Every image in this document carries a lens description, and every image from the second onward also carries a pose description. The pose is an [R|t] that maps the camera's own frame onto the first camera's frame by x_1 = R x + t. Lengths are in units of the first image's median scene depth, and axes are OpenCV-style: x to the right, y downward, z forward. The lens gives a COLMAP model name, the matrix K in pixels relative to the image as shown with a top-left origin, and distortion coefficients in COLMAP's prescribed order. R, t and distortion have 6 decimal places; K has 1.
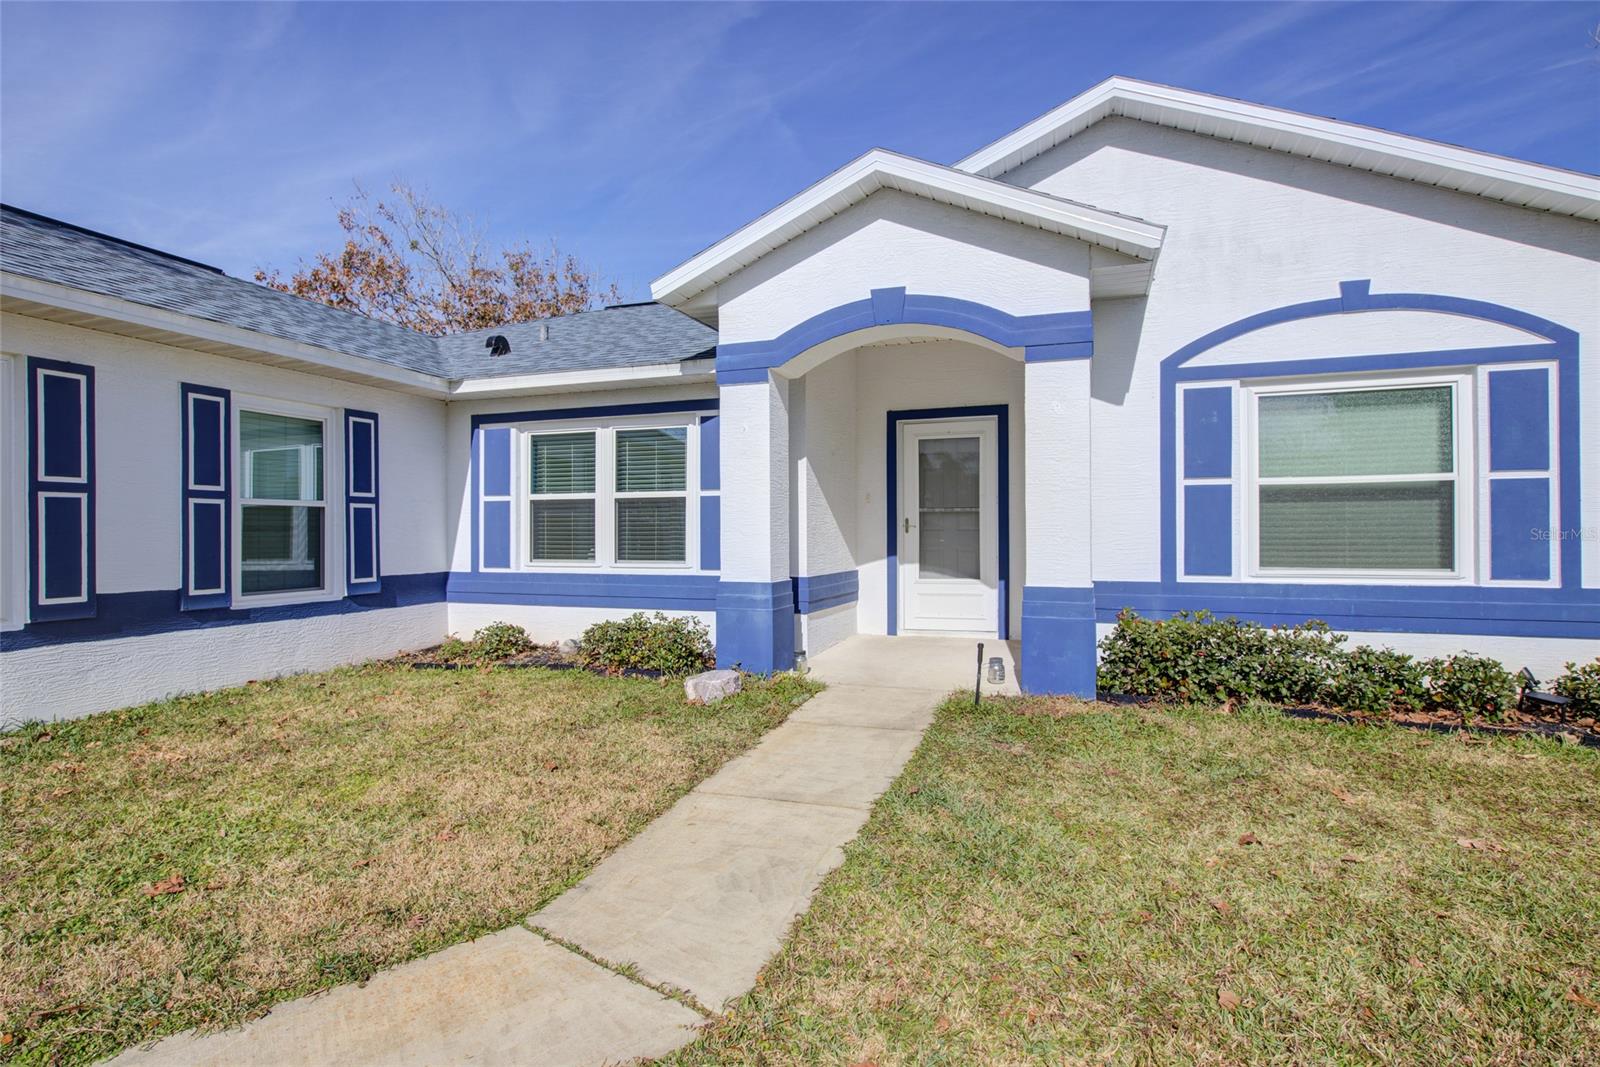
lens RADIAL K [[855.2, 0, 800.0], [0, 855.2, 533.5], [0, 0, 1]] dist [0.001160, -0.000389]
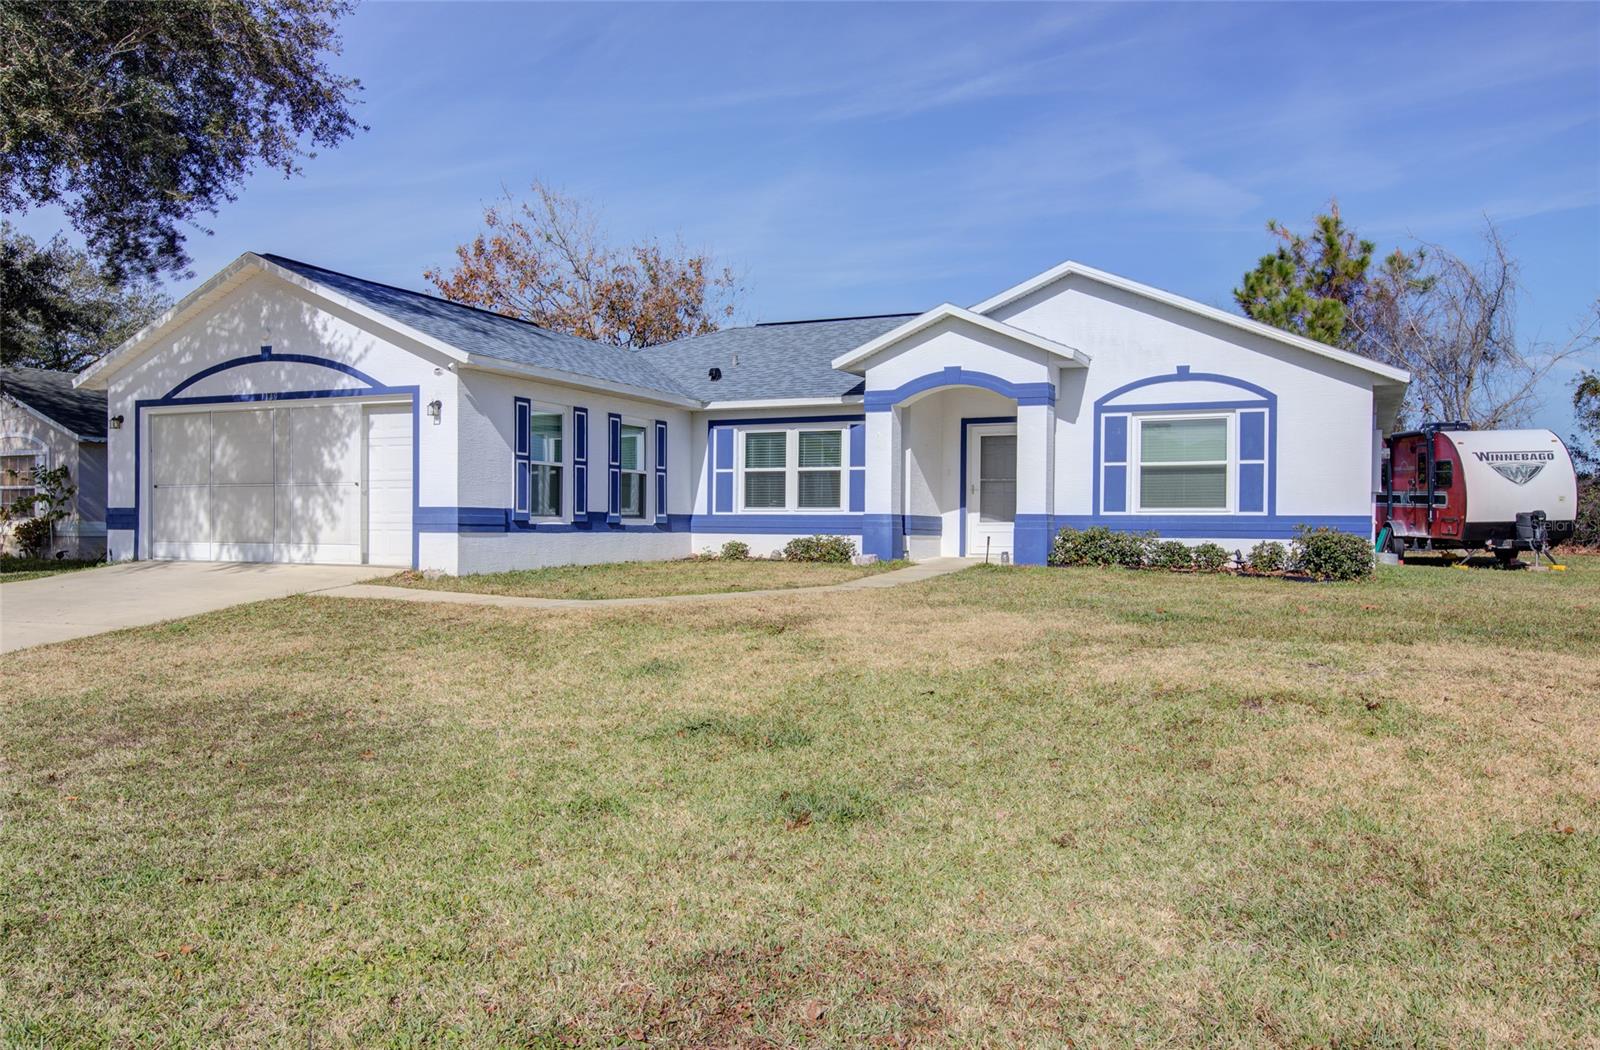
lens RADIAL K [[1292.3, 0, 772.0], [0, 1292.3, 547.7], [0, 0, 1]] dist [-0.003324, 0.000556]
pose [[0.995254, 0.012322, -0.096530, -0.018042], [-0.011051, 0.999845, 0.013686, 0.086951], [0.096683, -0.012554, 0.995236, -1.766154]]
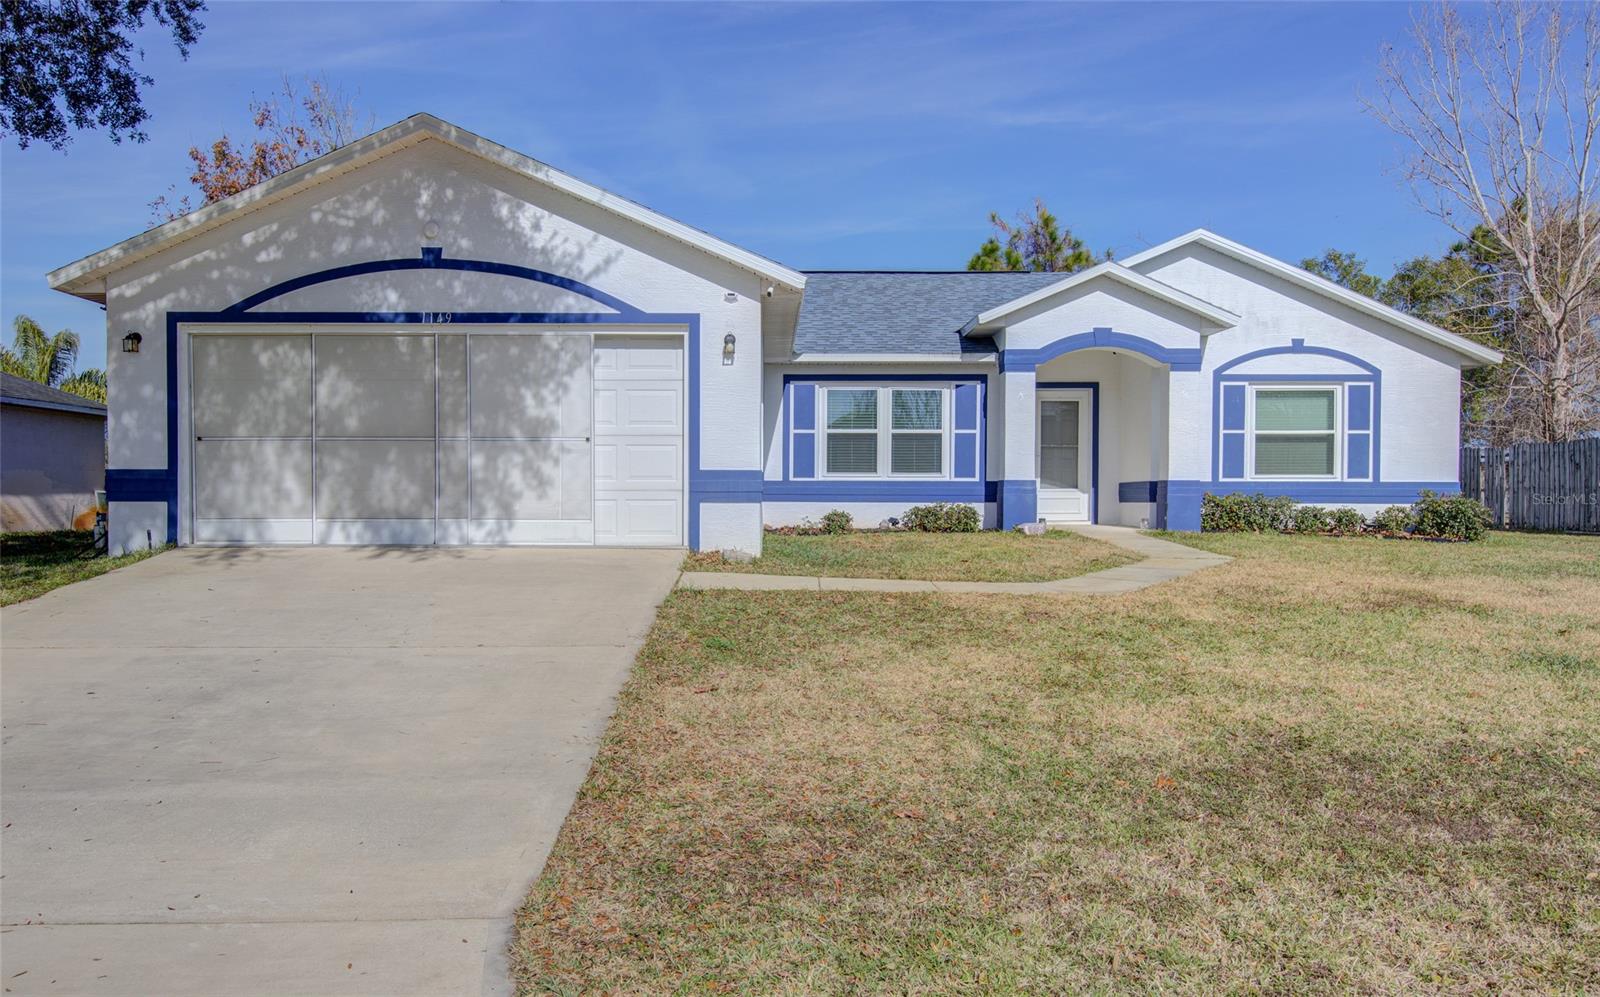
lens RADIAL K [[1240.2, 0, 797.3], [0, 1240.2, 538.5], [0, 0, 1]] dist [0.001105, -0.003114]
pose [[0.938339, -0.004184, 0.345690, -1.304618], [-0.005758, 0.999599, 0.027729, 0.101036], [-0.345668, -0.028010, 0.937939, -1.213367]]
